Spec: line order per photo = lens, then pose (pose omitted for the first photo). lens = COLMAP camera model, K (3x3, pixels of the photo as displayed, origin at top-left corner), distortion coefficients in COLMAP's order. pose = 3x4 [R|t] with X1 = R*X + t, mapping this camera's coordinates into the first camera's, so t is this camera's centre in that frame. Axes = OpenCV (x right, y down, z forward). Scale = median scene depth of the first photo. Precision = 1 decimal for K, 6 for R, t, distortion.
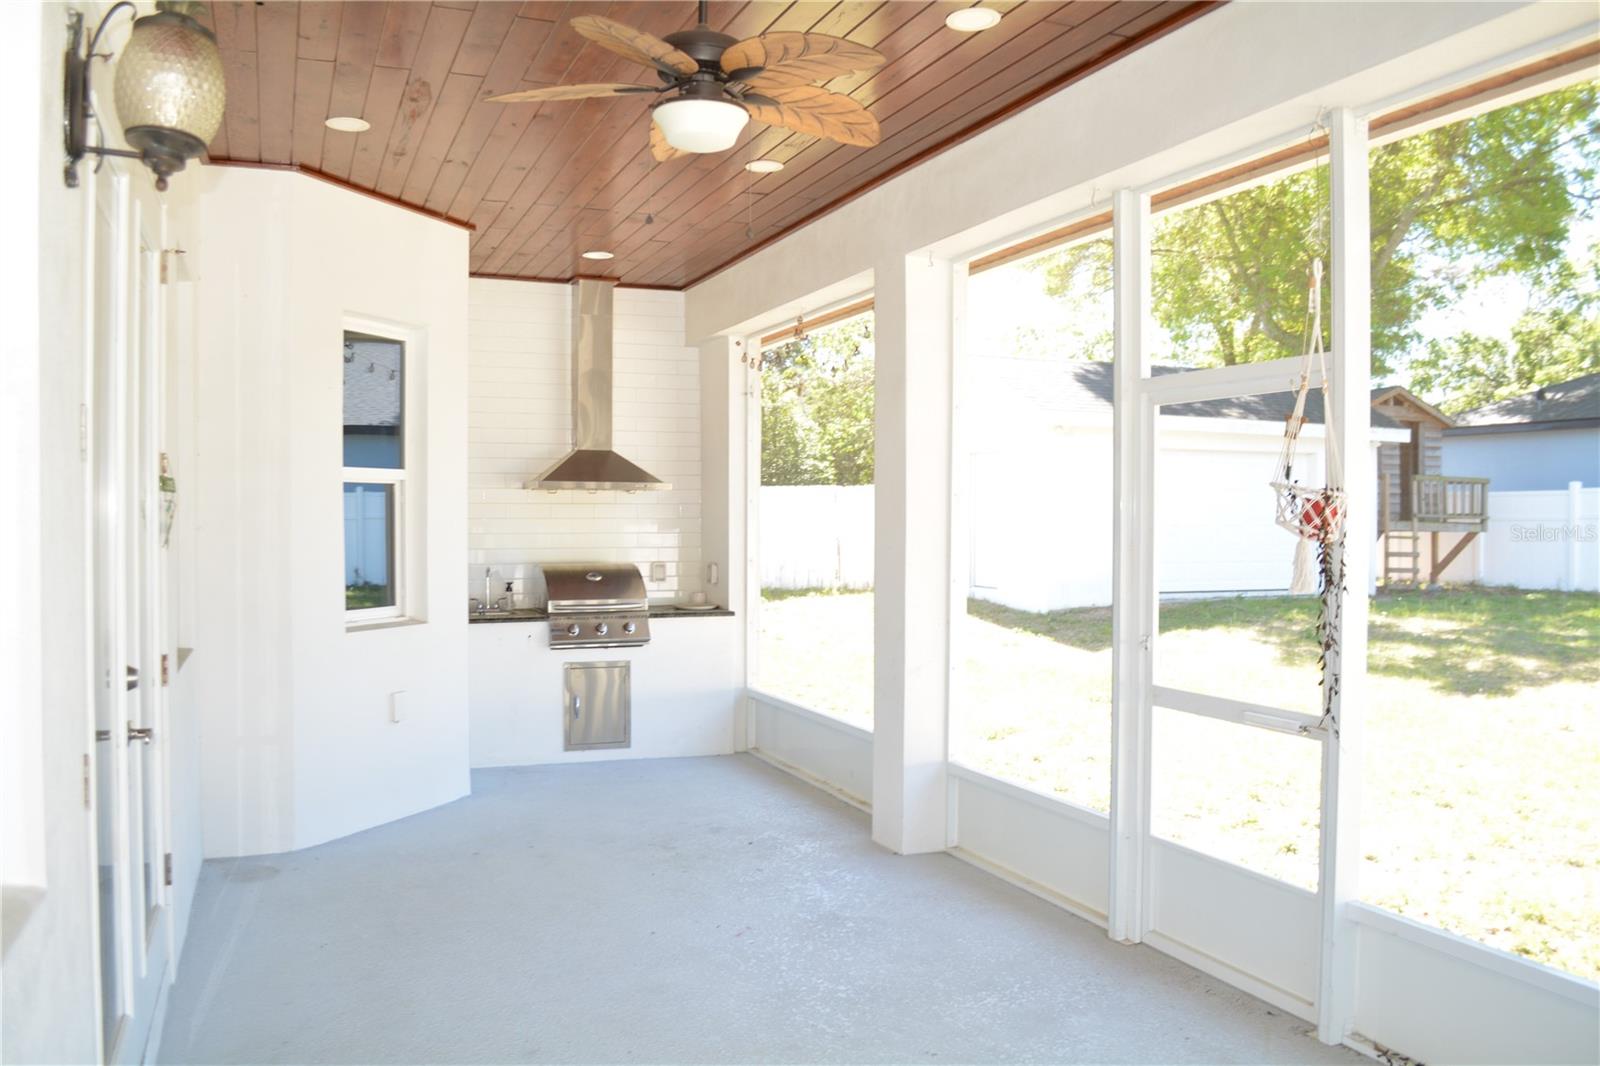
lens RADIAL K [[1253.5, 0, 788.7], [0, 1253.5, 532.4], [0, 0, 1]] dist [-0.087695, -0.000846]
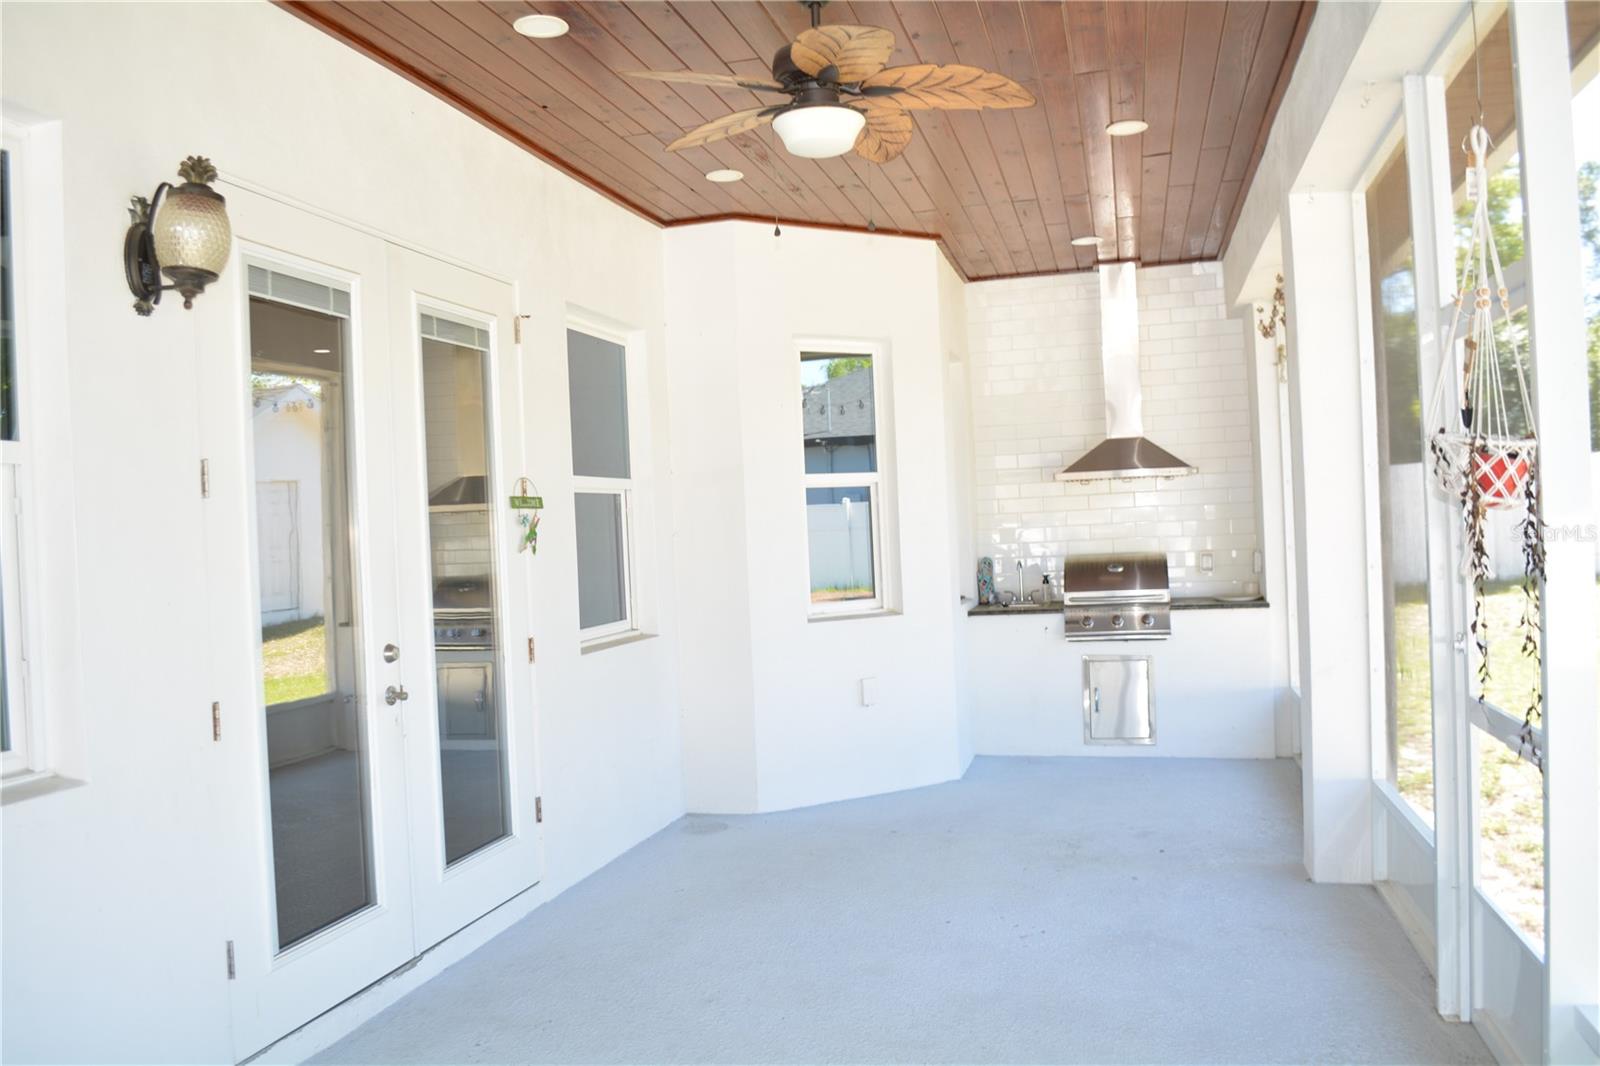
lens RADIAL K [[1253.5, 0, 788.7], [0, 1253.5, 532.4], [0, 0, 1]] dist [-0.087695, -0.000846]
pose [[0.790203, -0.032796, -0.611966, 0.277906], [0.036664, 0.999308, -0.006213, 0.005086], [0.611747, -0.017528, 0.790859, 0.085463]]
